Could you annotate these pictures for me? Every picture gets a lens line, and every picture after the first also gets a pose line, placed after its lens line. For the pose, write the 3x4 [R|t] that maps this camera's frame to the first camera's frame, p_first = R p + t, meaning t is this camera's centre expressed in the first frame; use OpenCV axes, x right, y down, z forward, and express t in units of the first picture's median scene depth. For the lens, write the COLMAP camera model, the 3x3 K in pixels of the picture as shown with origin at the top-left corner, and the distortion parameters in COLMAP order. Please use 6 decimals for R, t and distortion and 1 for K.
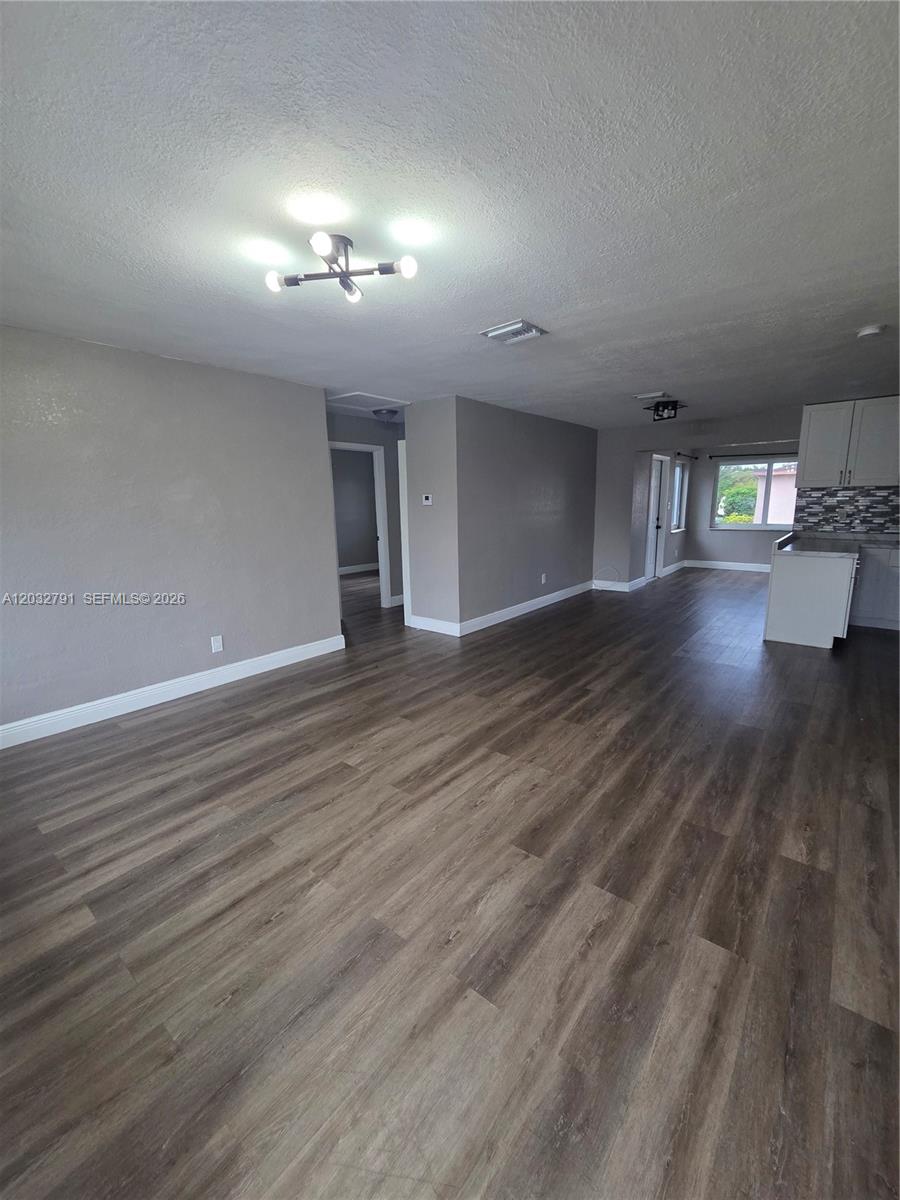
lens RADIAL K [[492.4, 0, 458.3], [0, 492.4, 600.4], [0, 0, 1]] dist [0.005569, -0.001845]
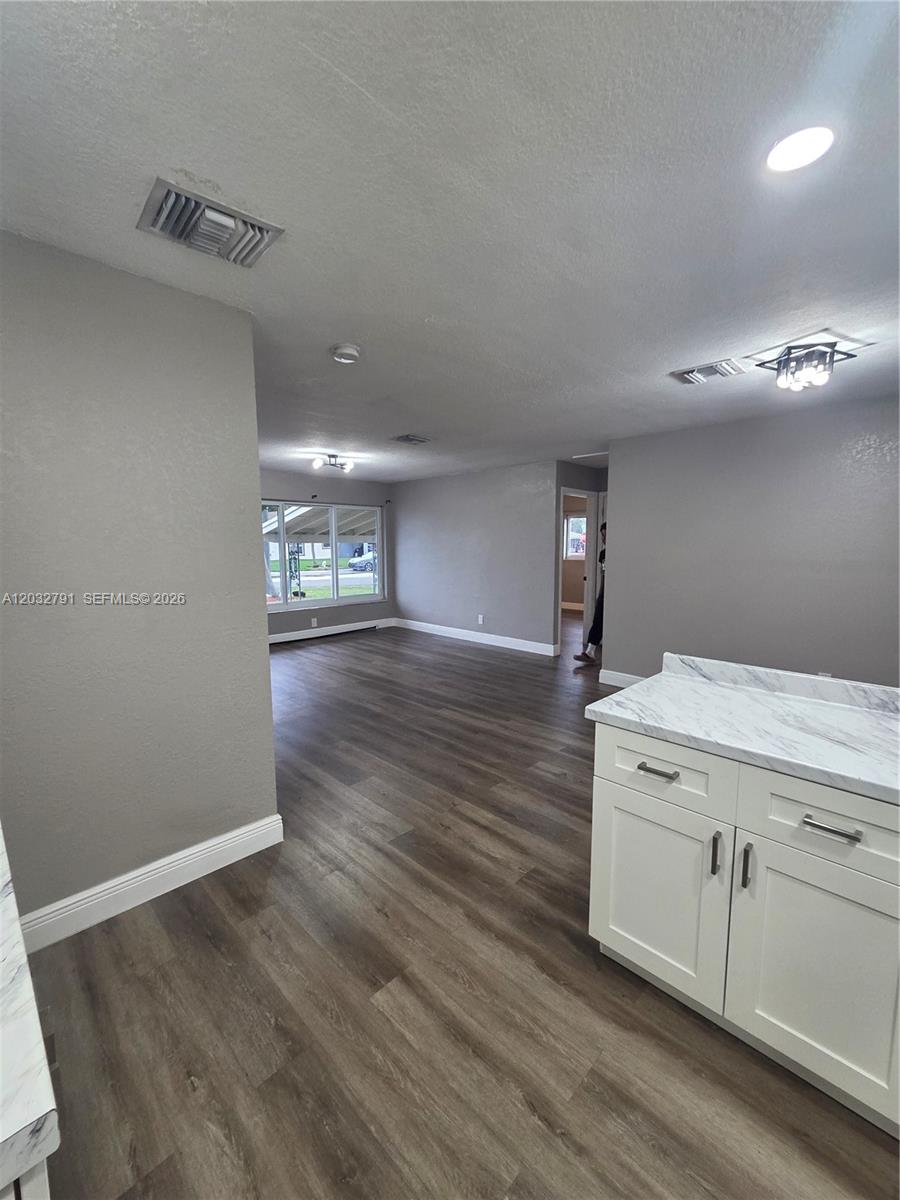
lens RADIAL K [[492.4, 0, 454.1], [0, 492.4, 600.3], [0, 0, 1]] dist [0.005569, -0.001845]
pose [[-0.100770, 0.133613, -0.985897, 2.026132], [-0.188138, 0.970503, 0.150757, -0.367297], [0.976959, 0.200676, -0.072660, 1.571731]]
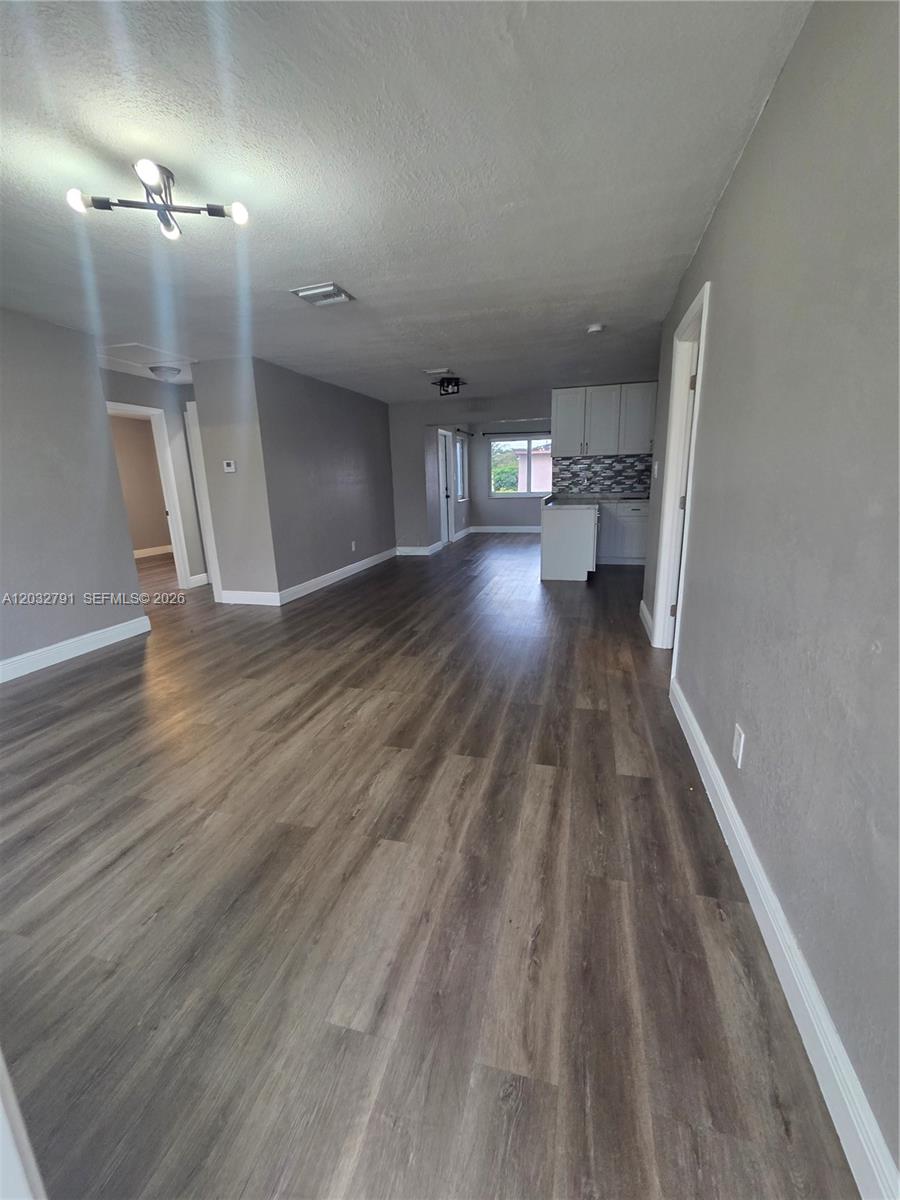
lens RADIAL K [[492.4, 0, 447.9], [0, 492.4, 599.6], [0, 0, 1]] dist [0.005569, -0.001845]
pose [[0.920564, -0.104320, 0.376404, -0.123978], [0.091215, 0.994445, 0.052525, 0.084827], [-0.379793, -0.014019, 0.924965, -0.099562]]
